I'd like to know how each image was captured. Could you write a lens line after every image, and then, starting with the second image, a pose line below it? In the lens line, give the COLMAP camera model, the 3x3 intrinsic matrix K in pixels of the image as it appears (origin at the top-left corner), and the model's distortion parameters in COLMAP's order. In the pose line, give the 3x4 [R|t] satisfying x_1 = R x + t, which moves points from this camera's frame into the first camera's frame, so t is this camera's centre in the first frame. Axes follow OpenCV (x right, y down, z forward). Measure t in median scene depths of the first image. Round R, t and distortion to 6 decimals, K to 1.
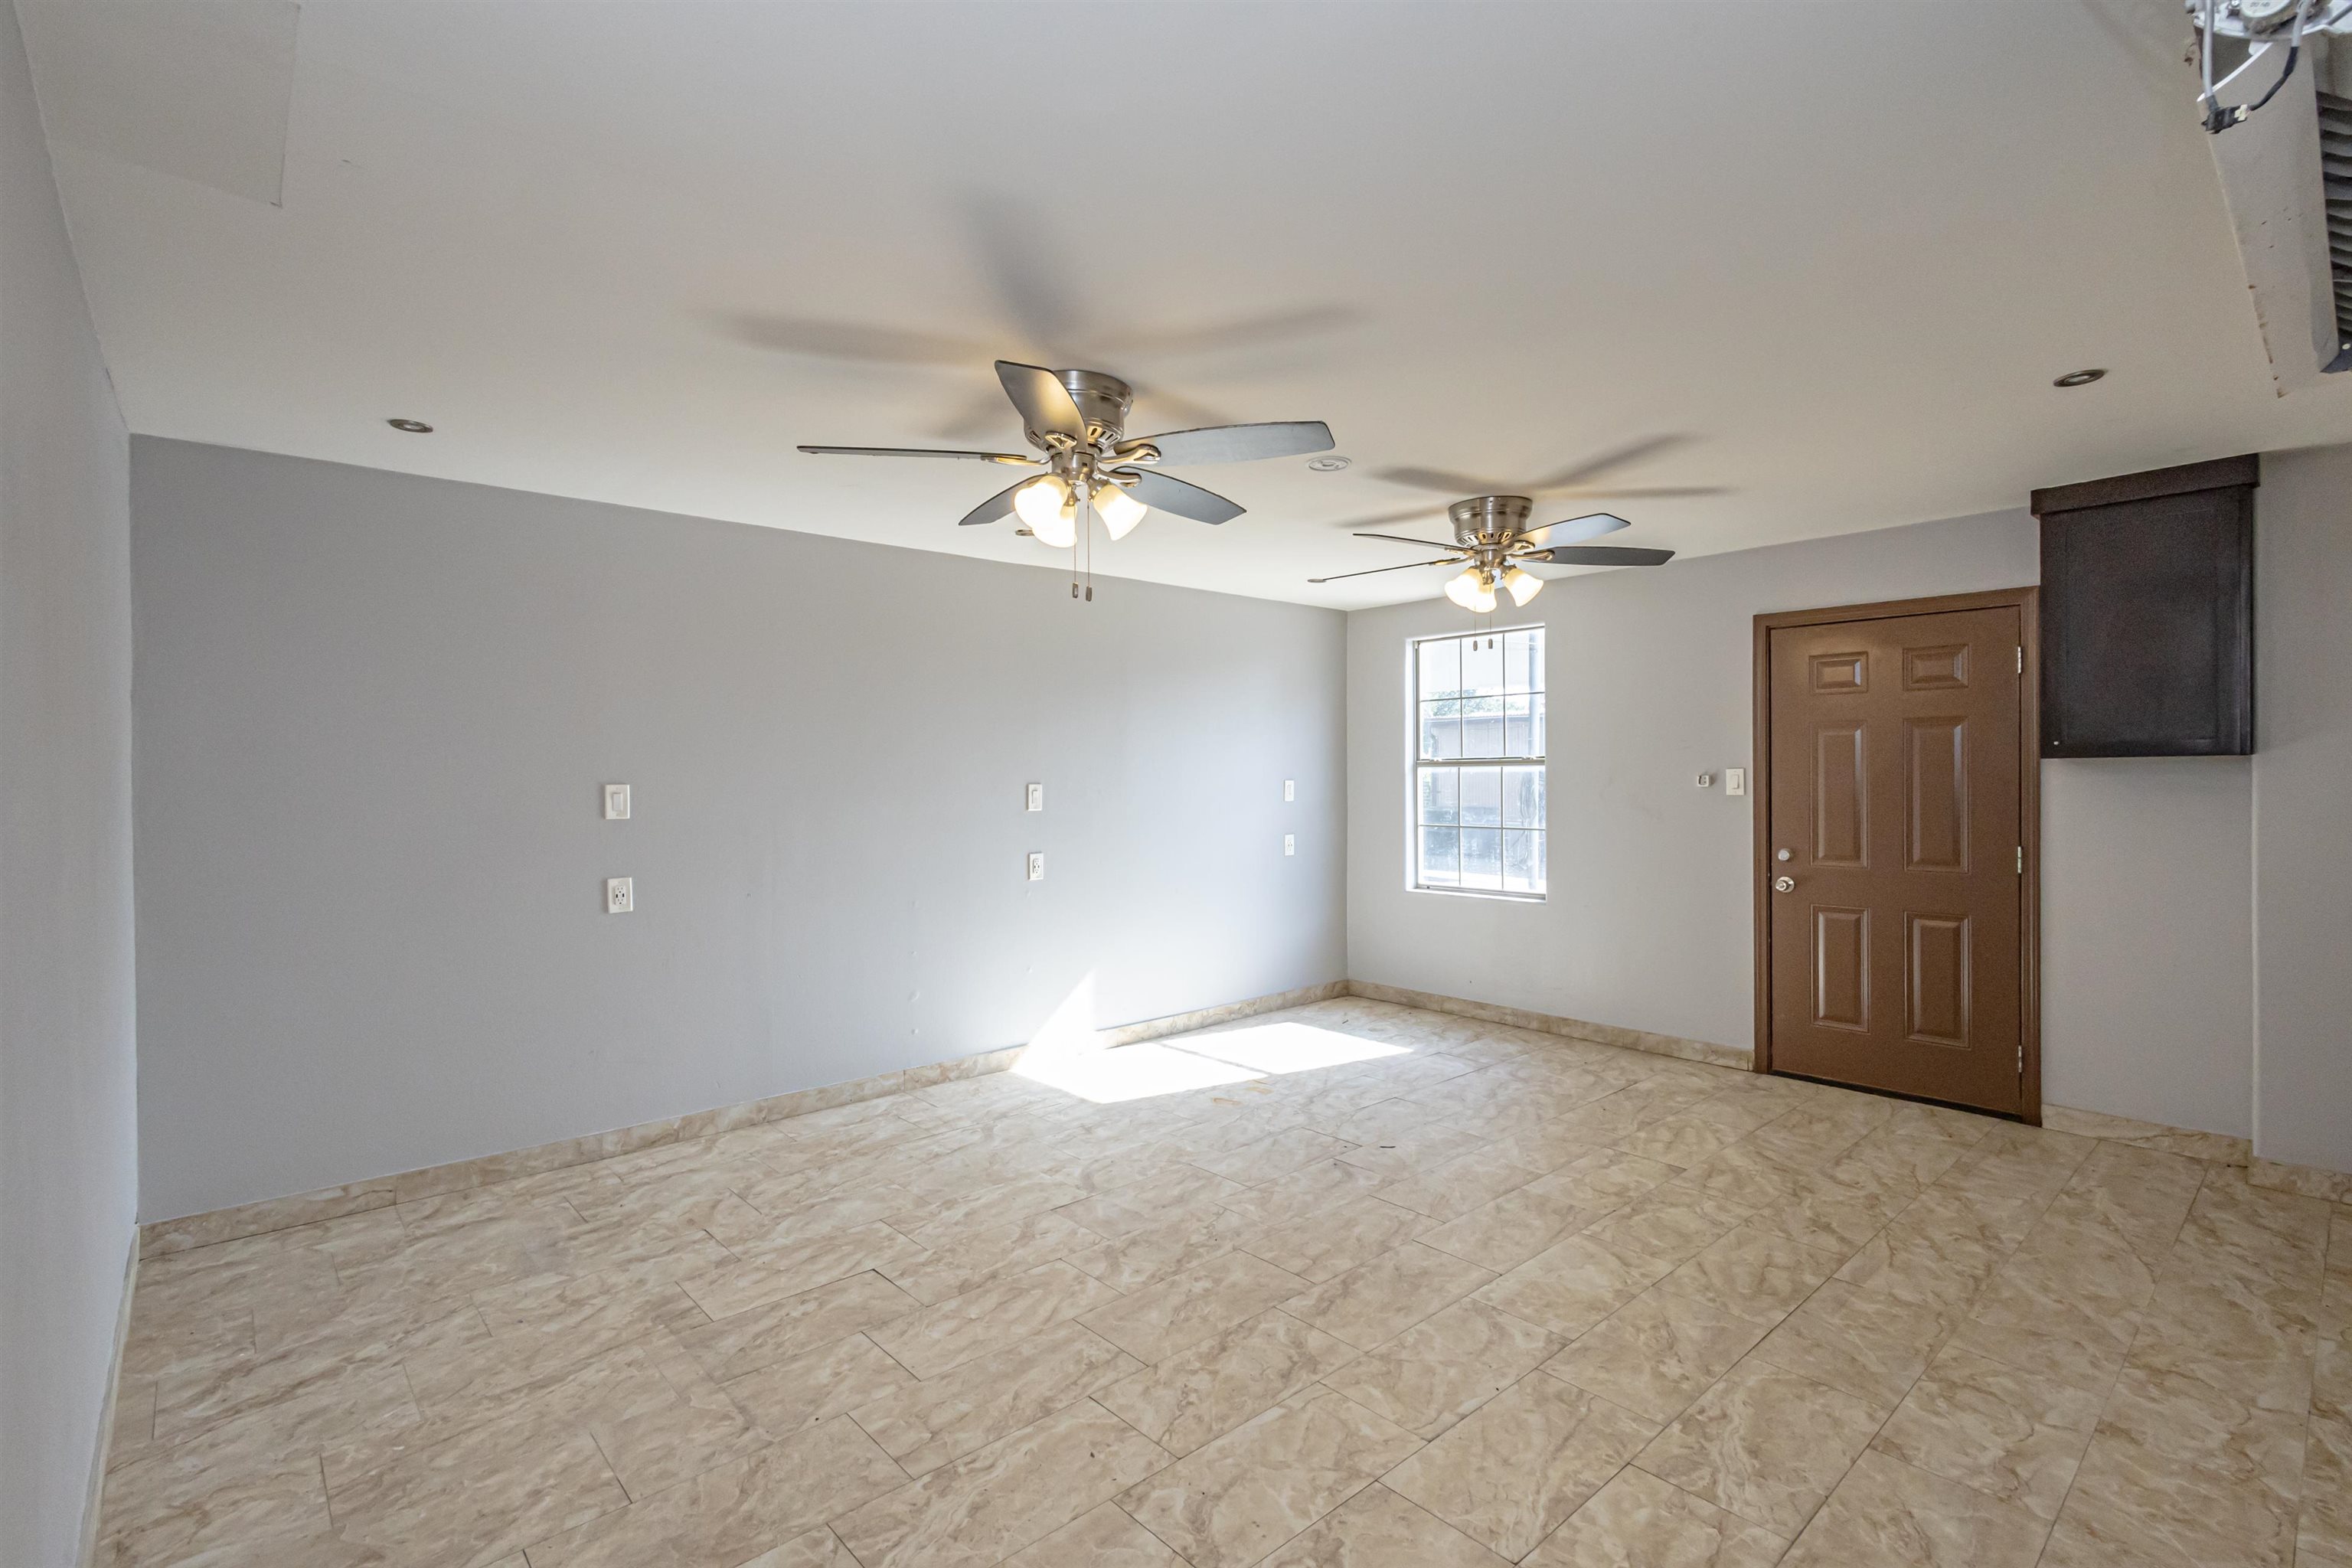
lens RADIAL K [[1074.8, 0, 1177.0], [0, 1074.8, 790.9], [0, 0, 1]] dist [0.008639, -0.001920]
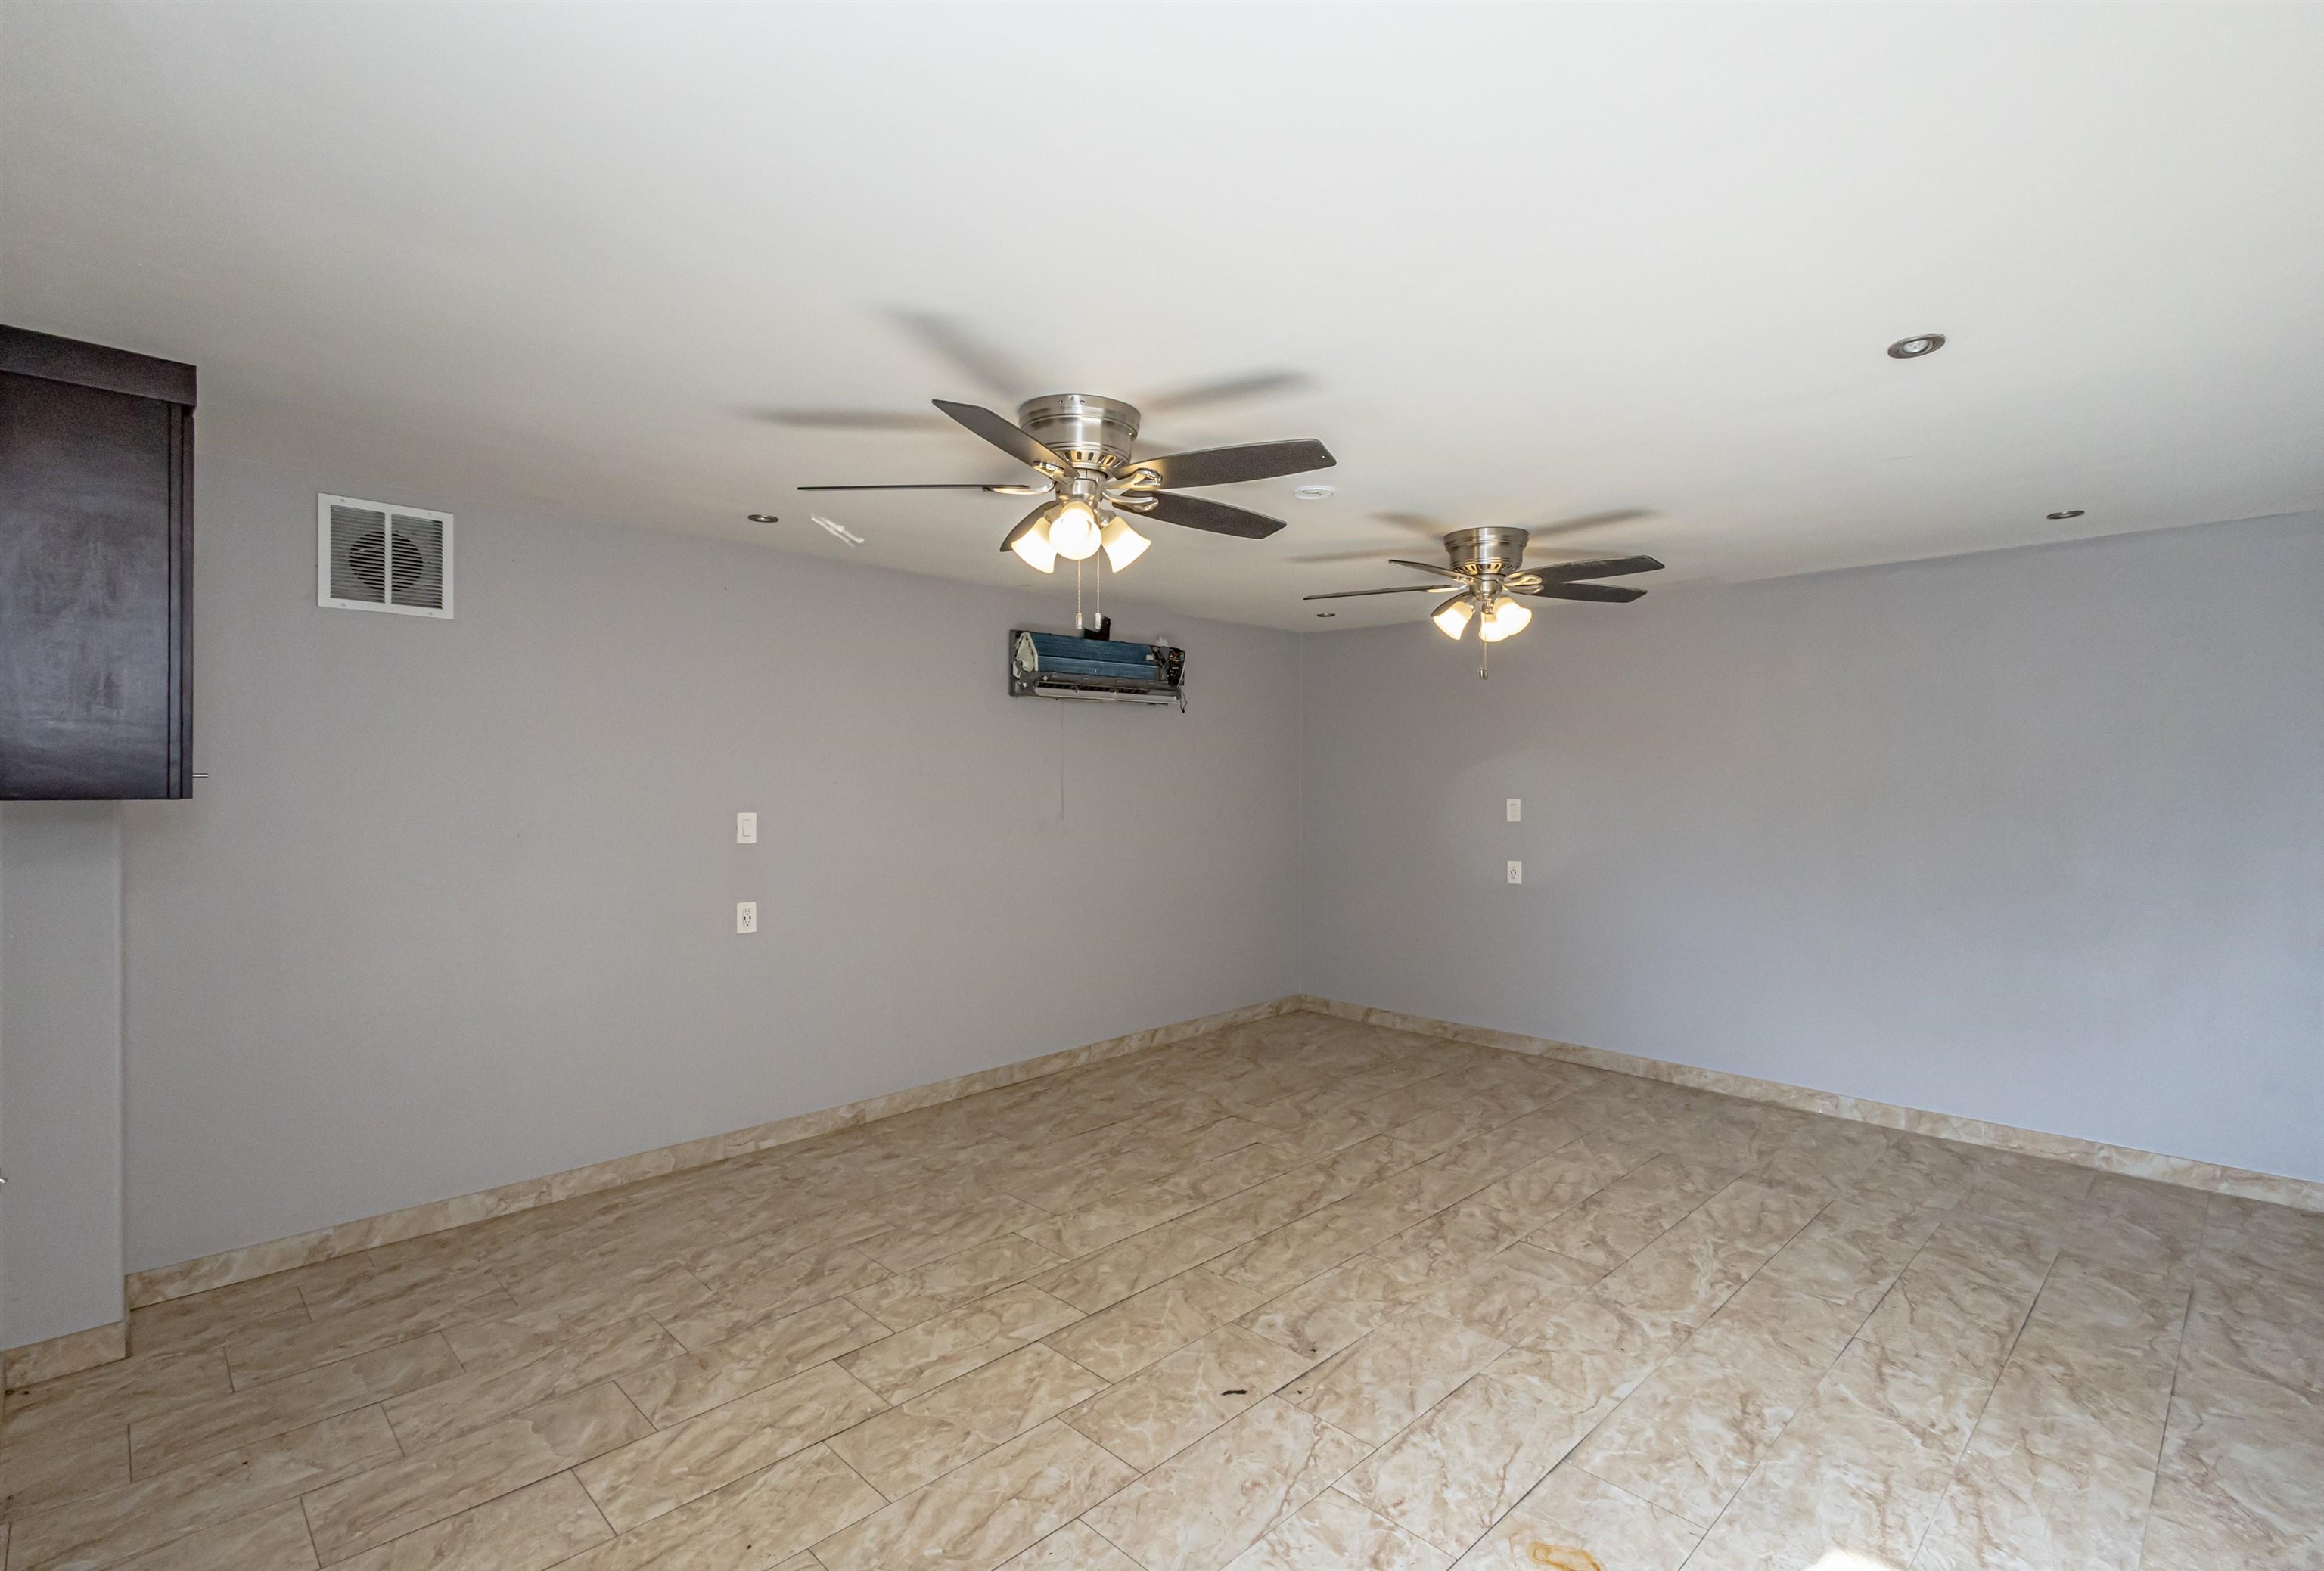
lens RADIAL K [[1090.9, 0, 1201.4], [0, 1090.9, 764.4], [0, 0, 1]] dist [0.006292, 0.002024]
pose [[-0.997802, 0.006163, -0.065972, 0.308753], [0.006143, 0.999981, 0.000507, -0.055096], [0.065974, 0.000101, -0.997821, 1.988040]]
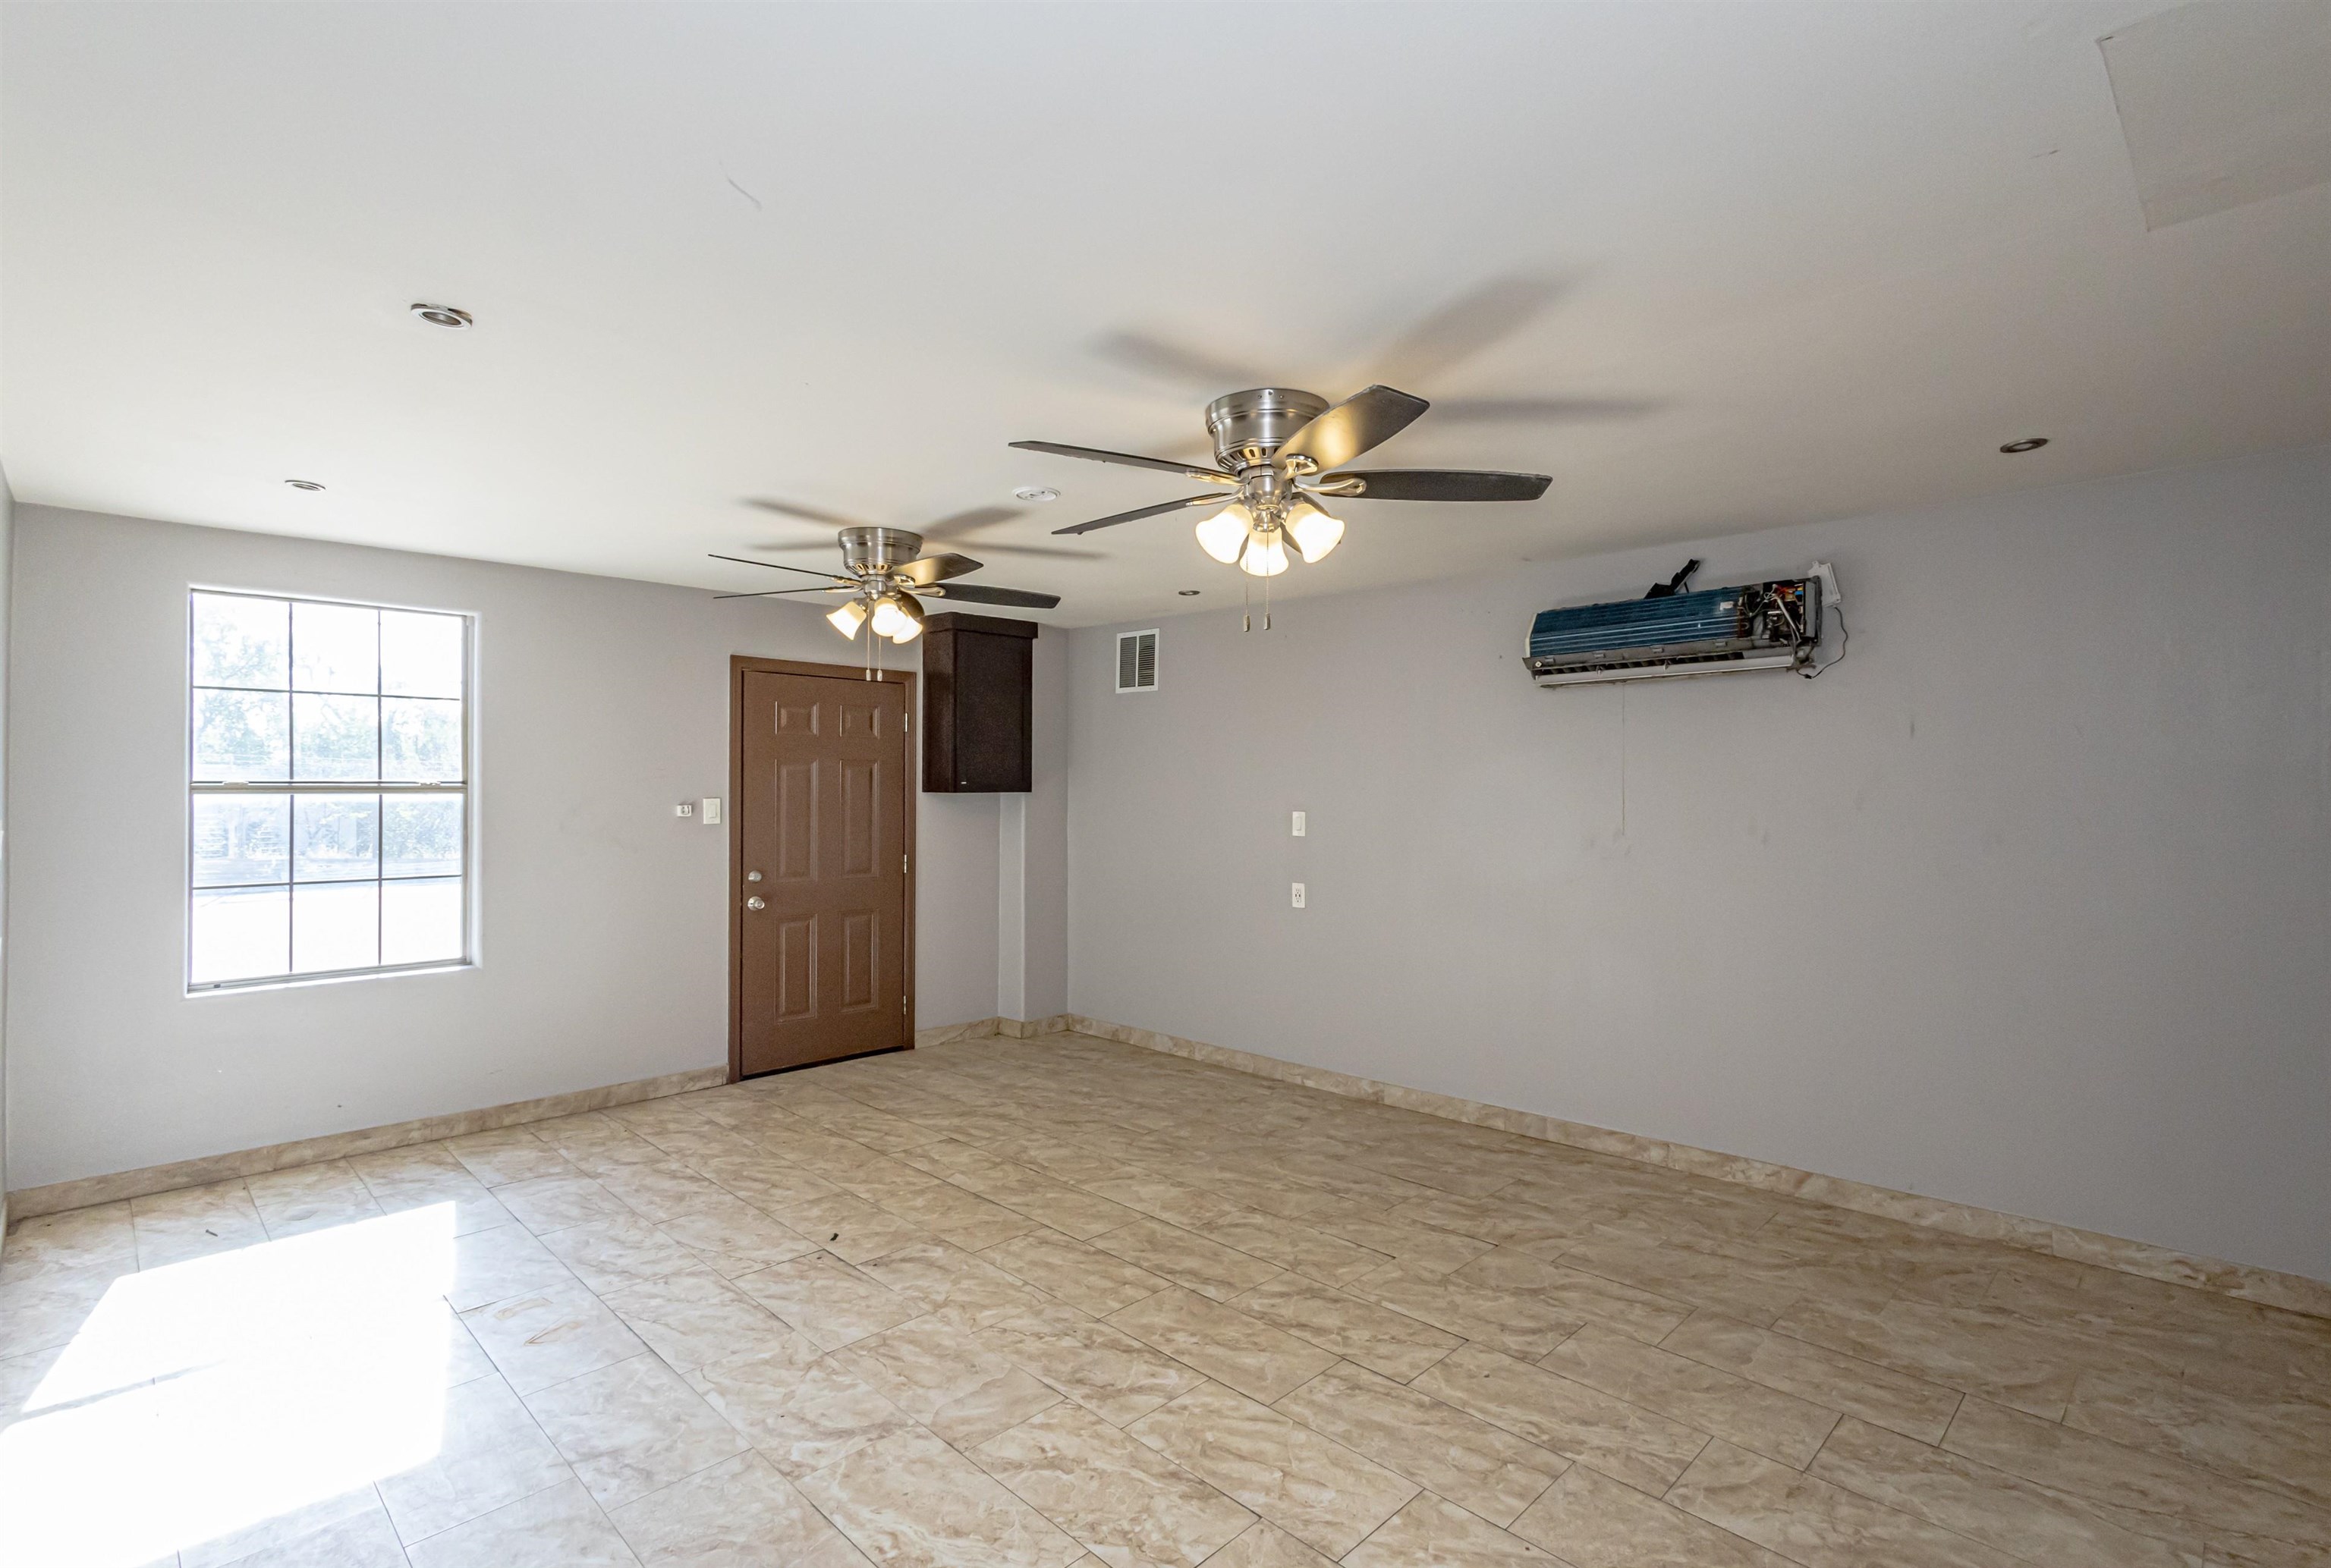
lens RADIAL K [[1094.1, 0, 1173.6], [0, 1094.1, 778.2], [0, 0, 1]] dist [0.006292, 0.002024]
pose [[-0.057567, 0.015203, 0.998226, -0.855685], [0.012366, 0.999818, -0.014514, -0.028853], [-0.998265, 0.011509, -0.057745, 0.930227]]
